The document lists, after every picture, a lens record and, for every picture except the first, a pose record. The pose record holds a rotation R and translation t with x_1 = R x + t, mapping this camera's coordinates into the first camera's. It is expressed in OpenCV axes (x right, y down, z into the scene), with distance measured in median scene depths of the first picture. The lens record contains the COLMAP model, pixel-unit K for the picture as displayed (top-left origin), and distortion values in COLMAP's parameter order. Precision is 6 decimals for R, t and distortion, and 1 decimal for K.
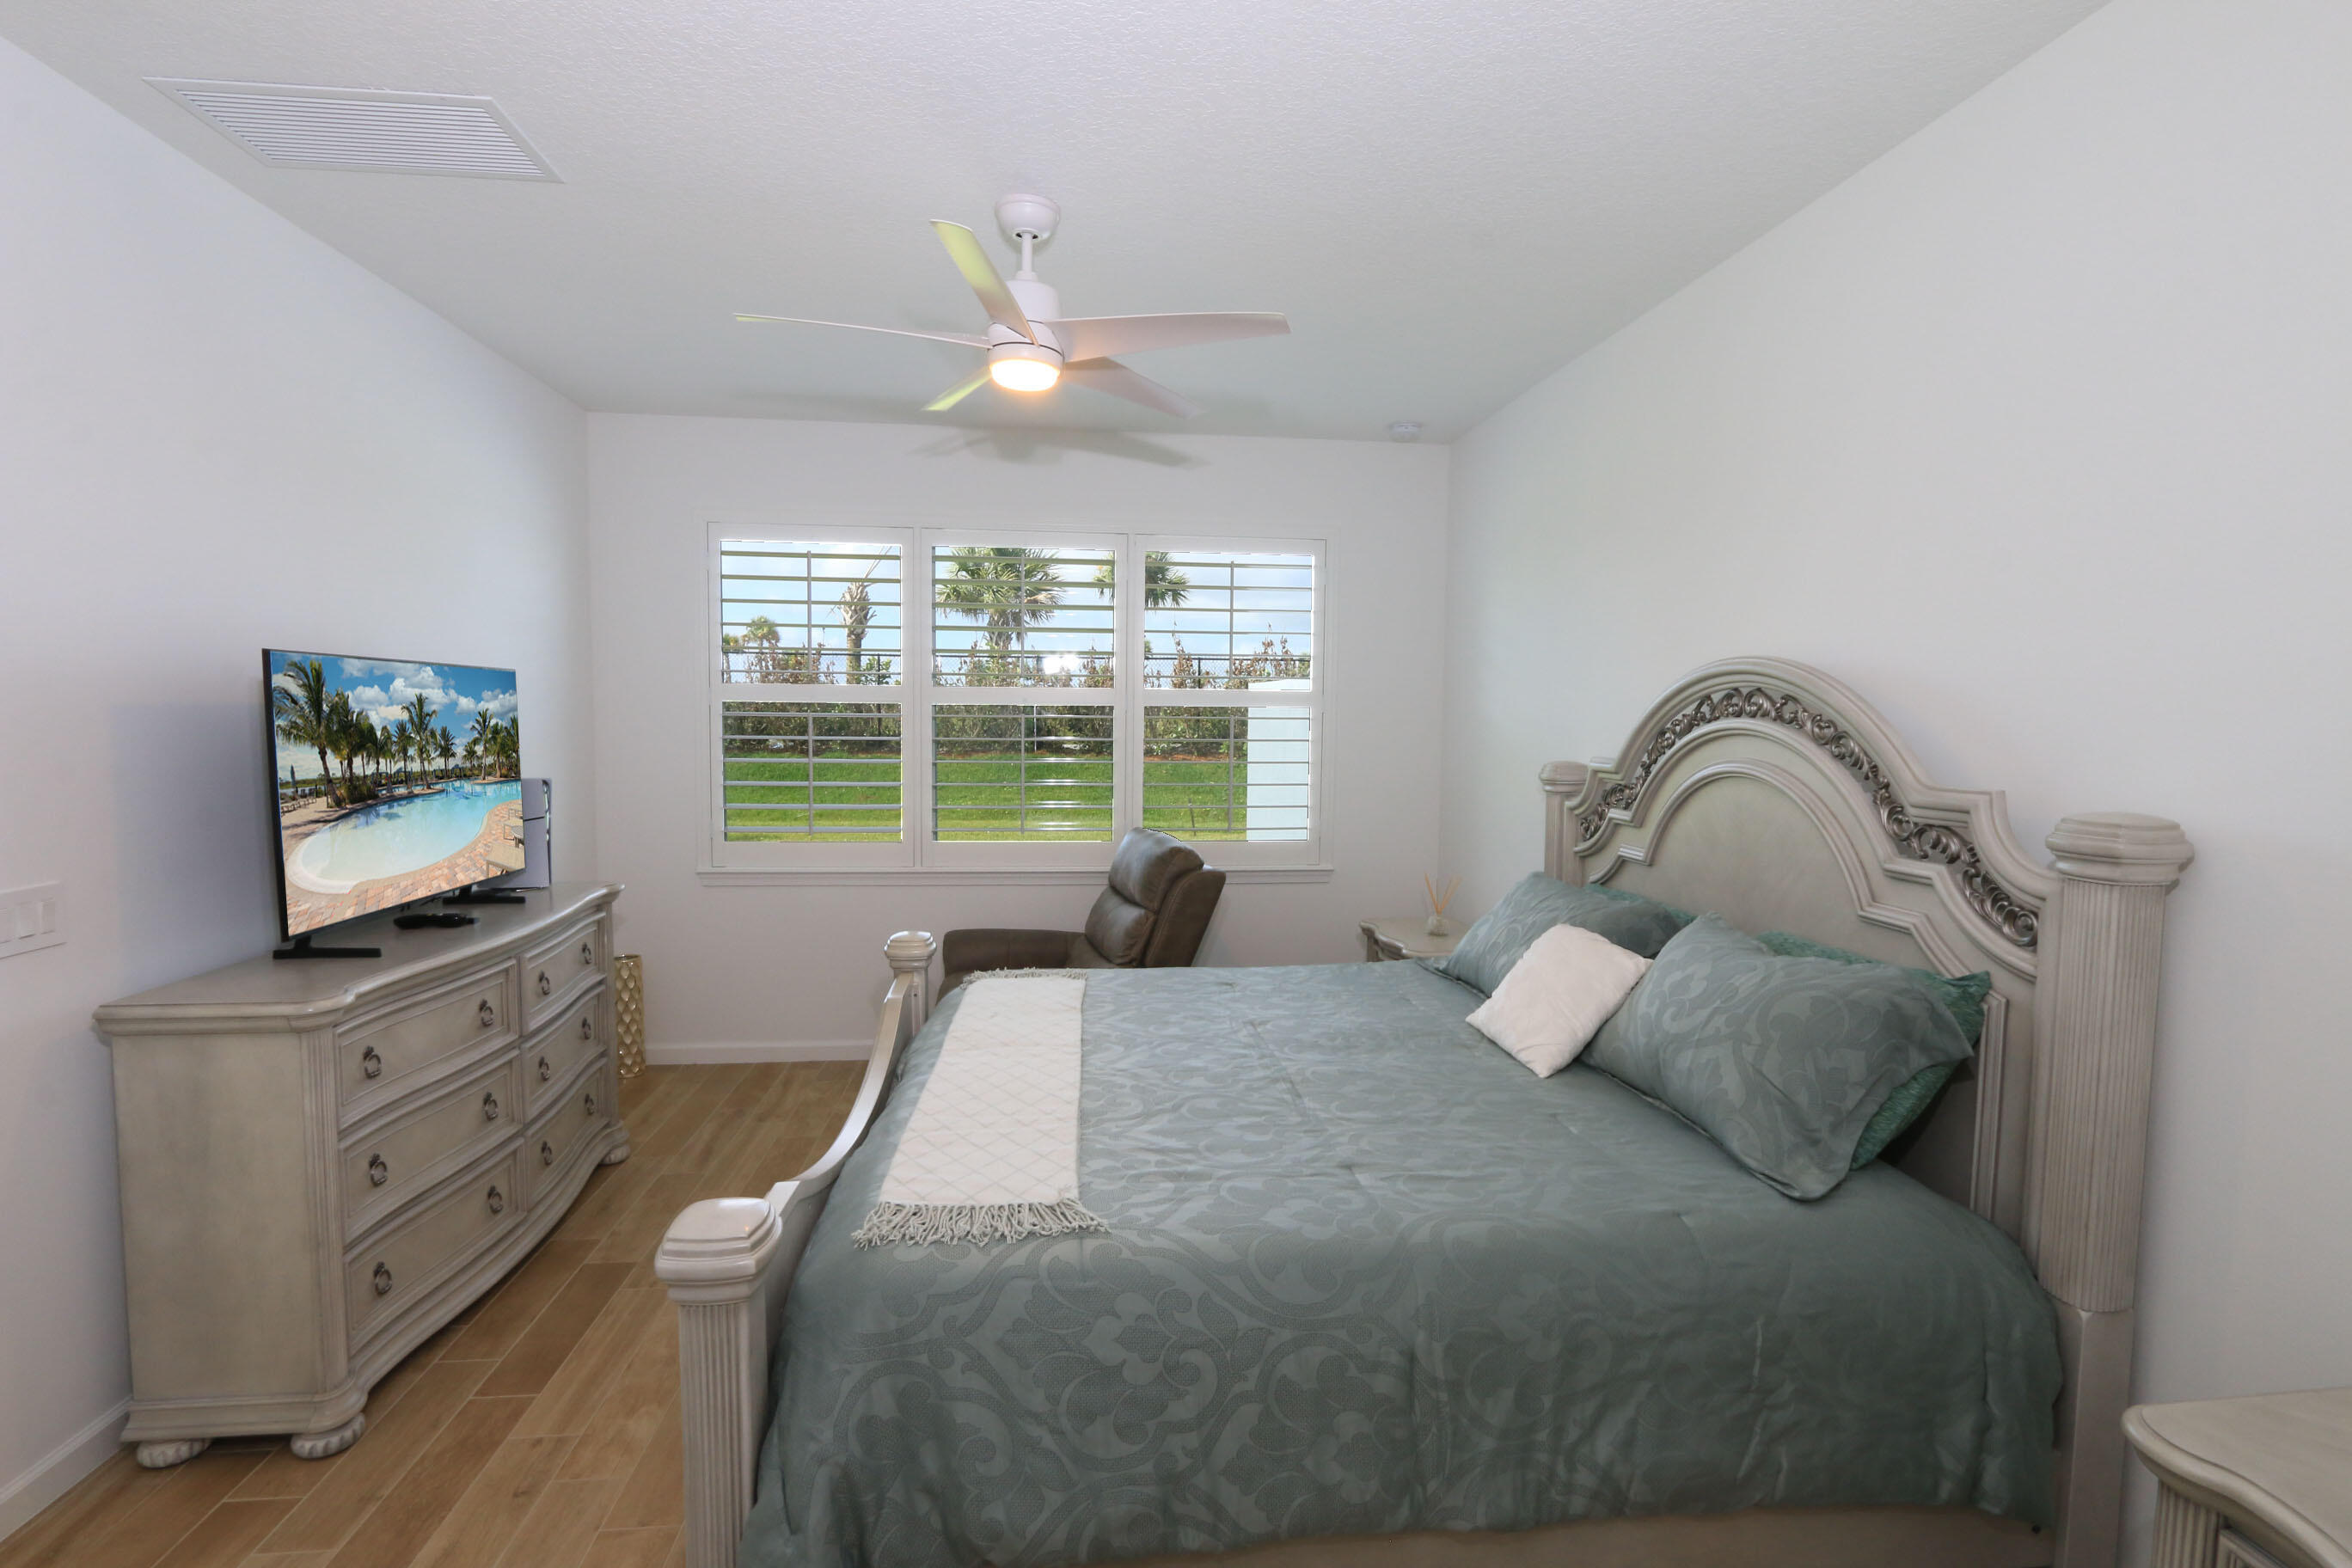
lens RADIAL K [[1105.6, 0, 1176.0], [0, 1105.6, 784.0], [0, 0, 1]] dist [0.001214, 0.000233]
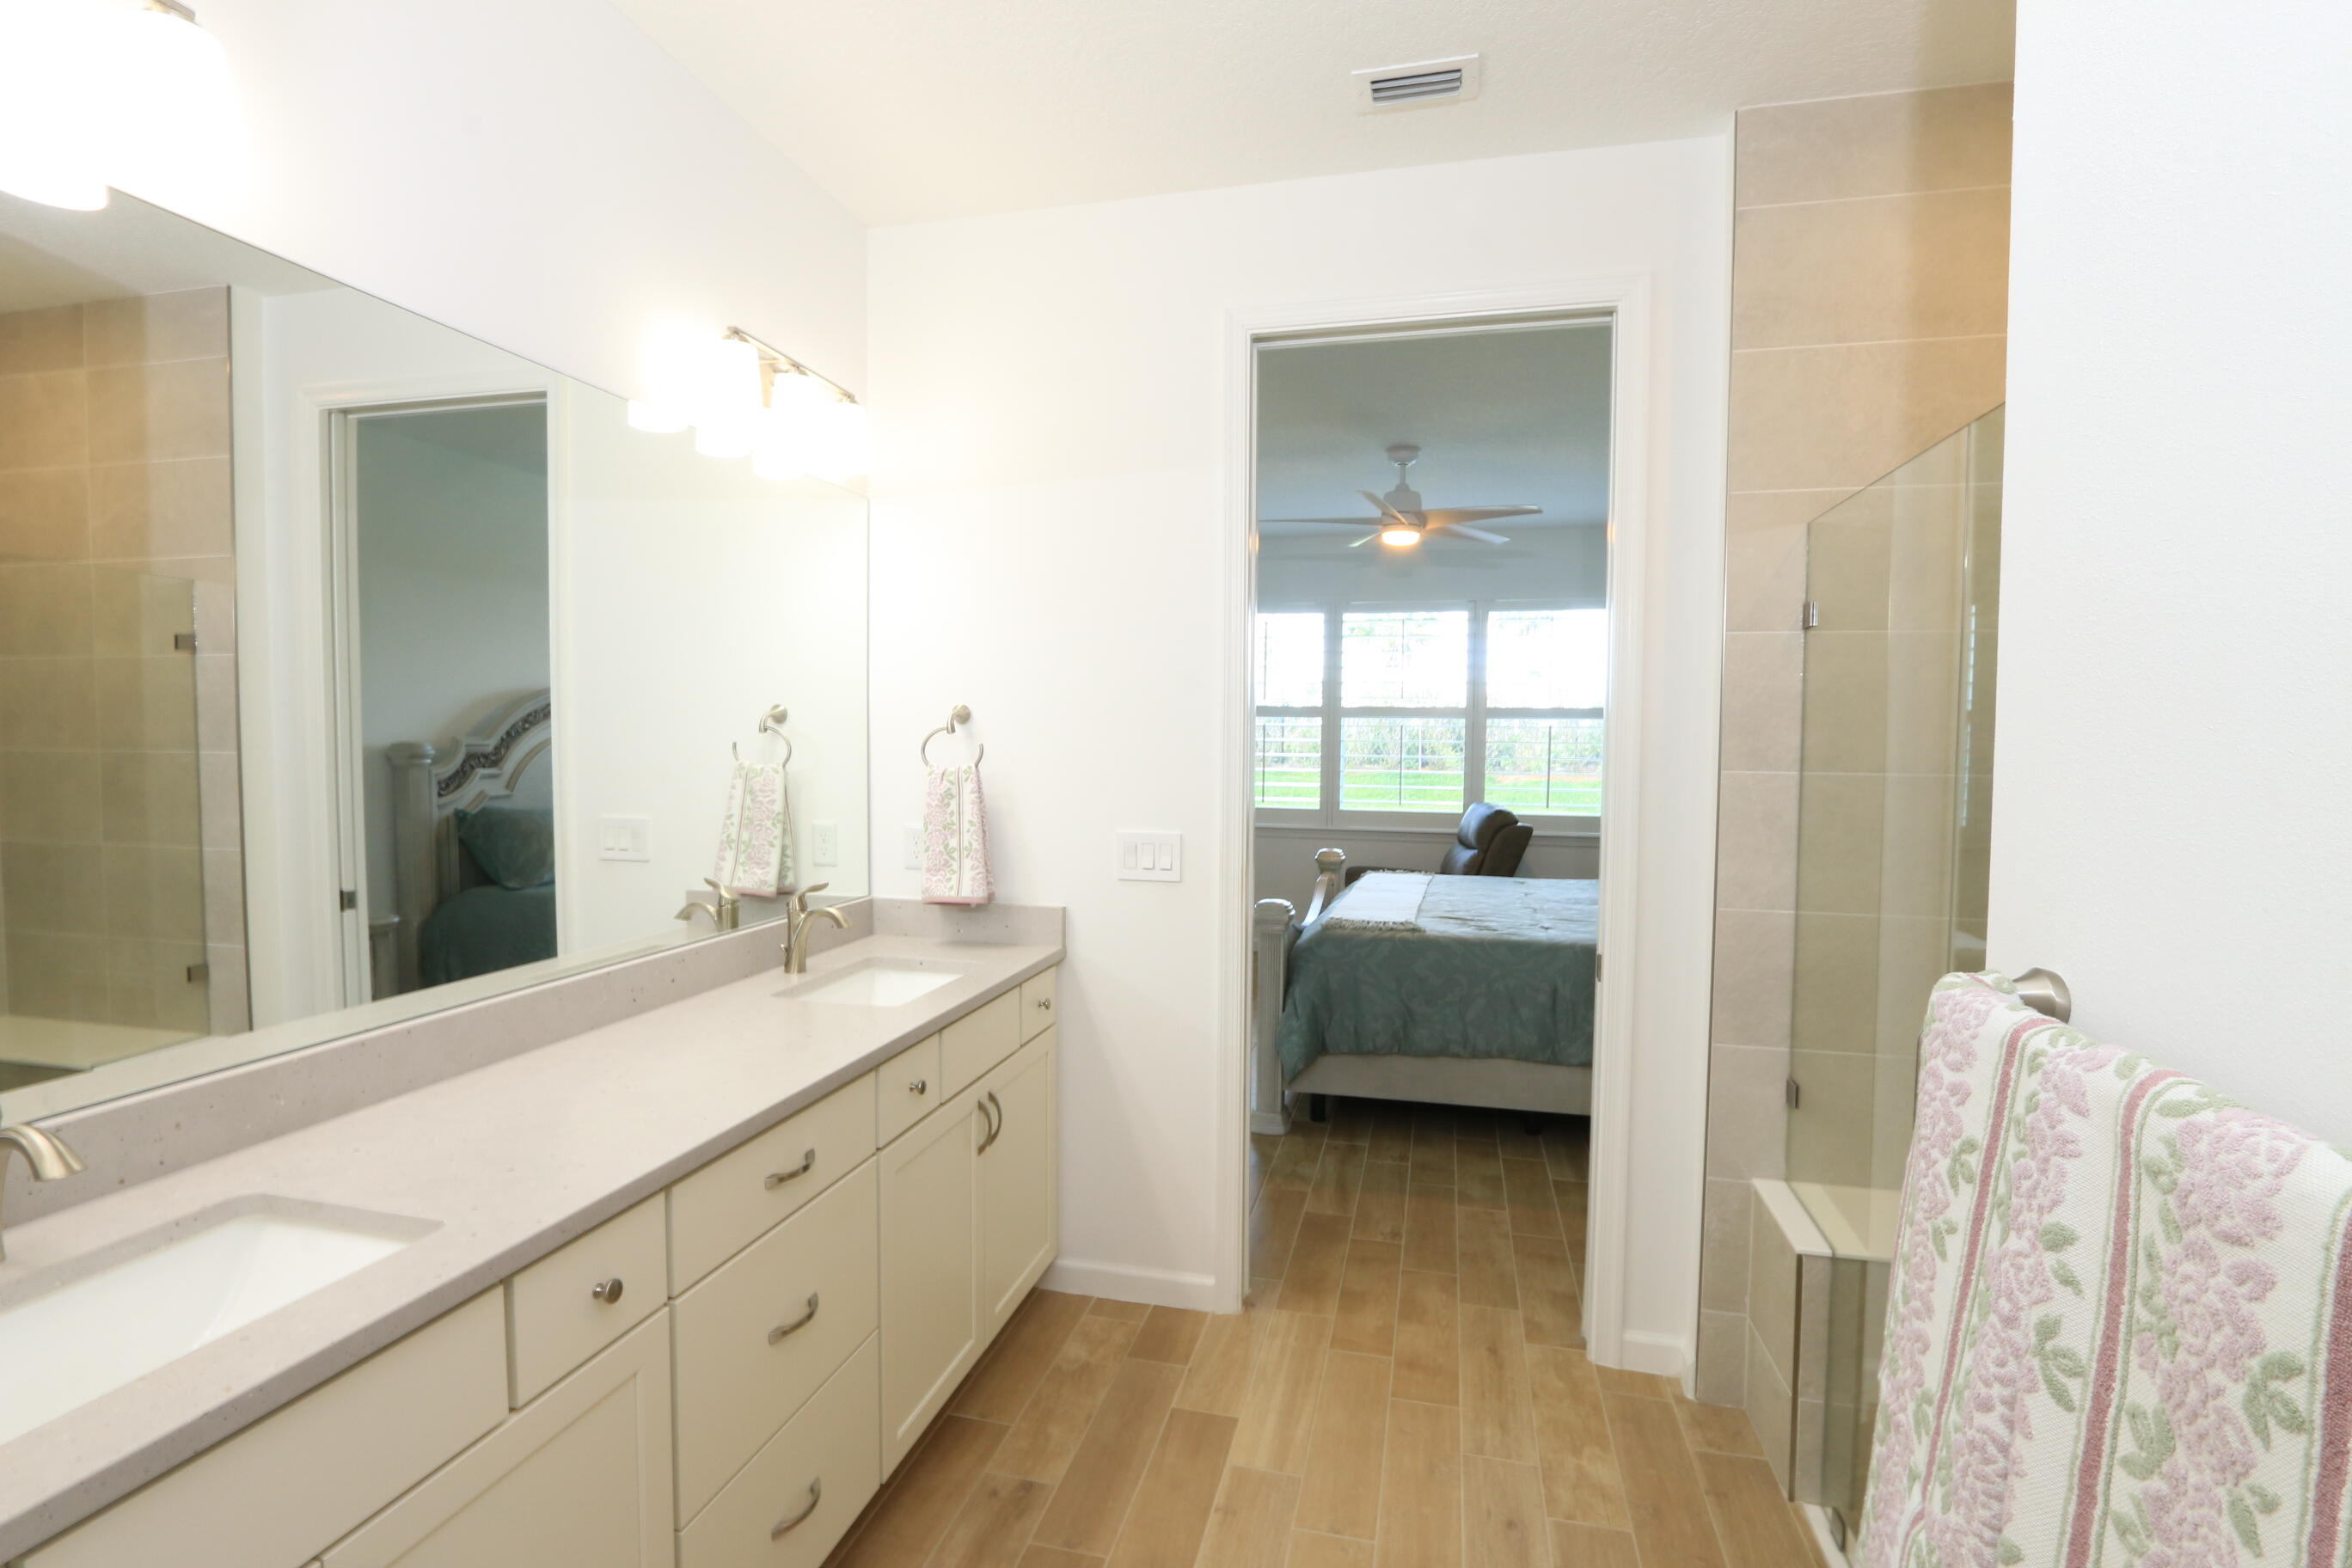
lens RADIAL K [[1075.6, 0, 1180.7], [0, 1075.6, 784.7], [0, 0, 1]] dist [-0.027307, 0.006403]
pose [[0.940093, 0.019355, -0.340368, 0.156584], [-0.026636, 0.999505, -0.016733, 0.100482], [0.339876, 0.024797, 0.940143, -0.946347]]
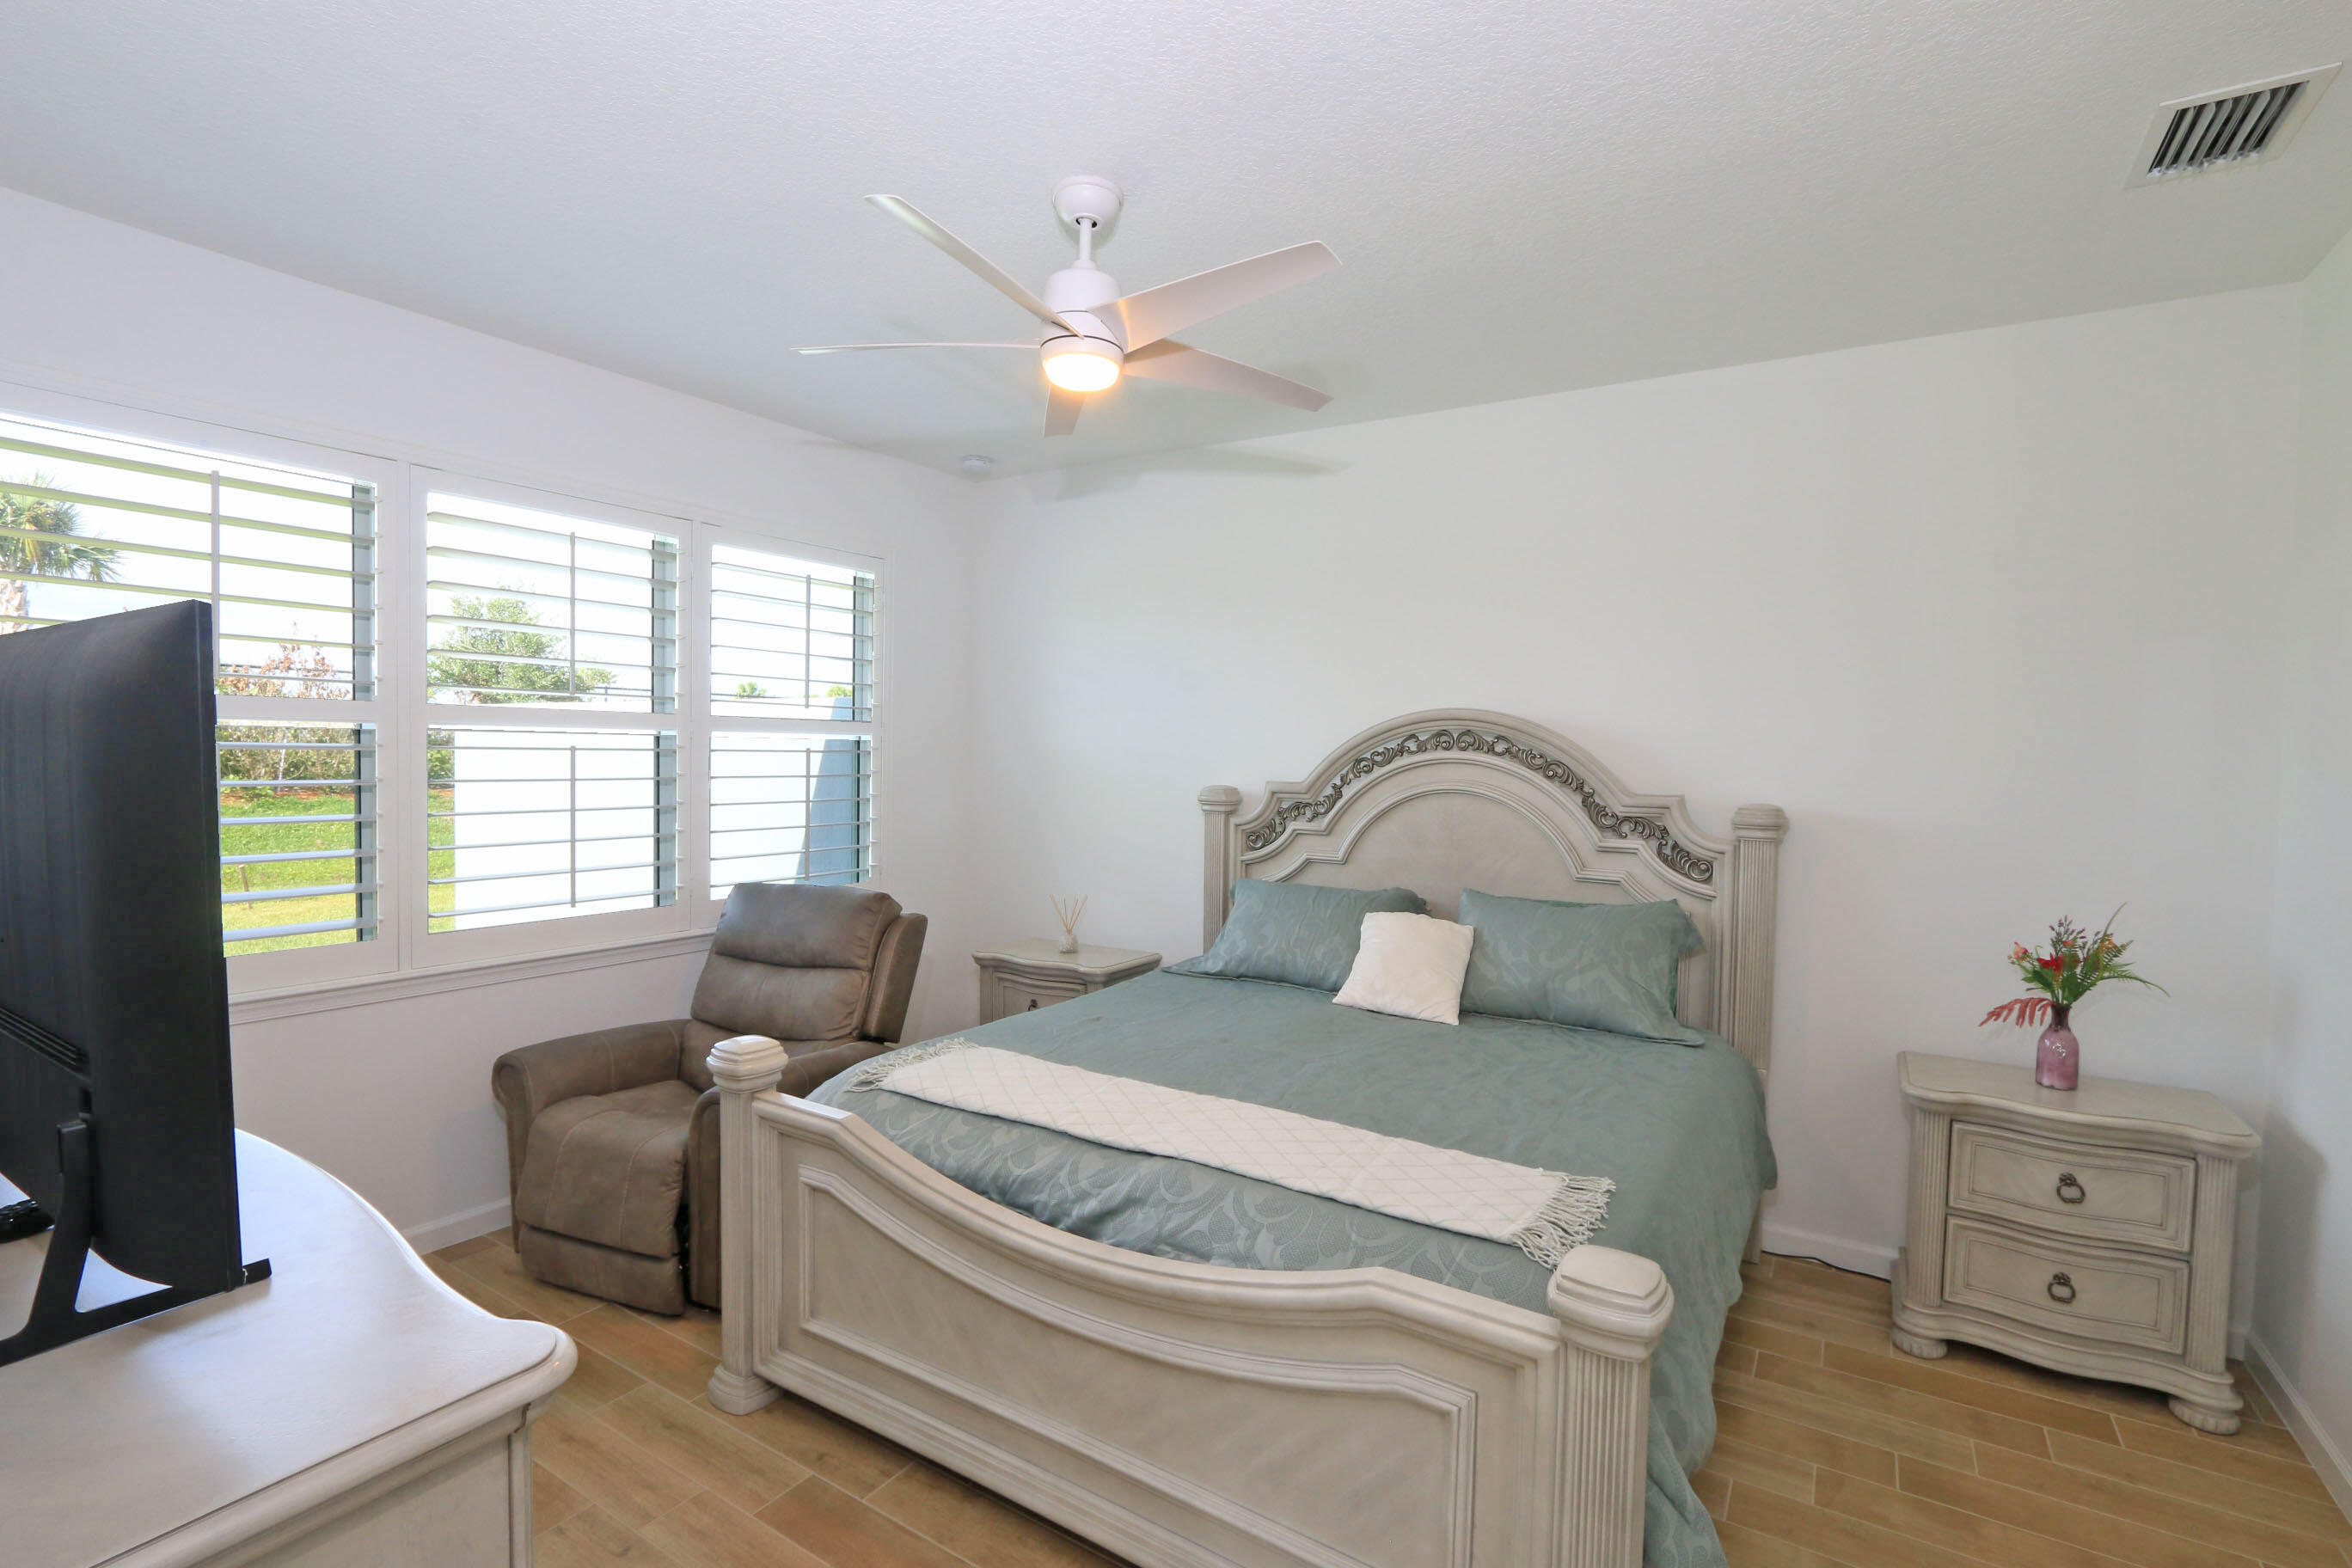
lens RADIAL K [[1075.6, 0, 1180.7], [0, 1075.6, 784.7], [0, 0, 1]] dist [-0.027307, 0.006403]
pose [[0.624660, -0.028786, 0.780366, -0.895126], [0.041689, 0.999125, 0.003485, -0.040767], [-0.779784, 0.030355, 0.625313, 0.463629]]
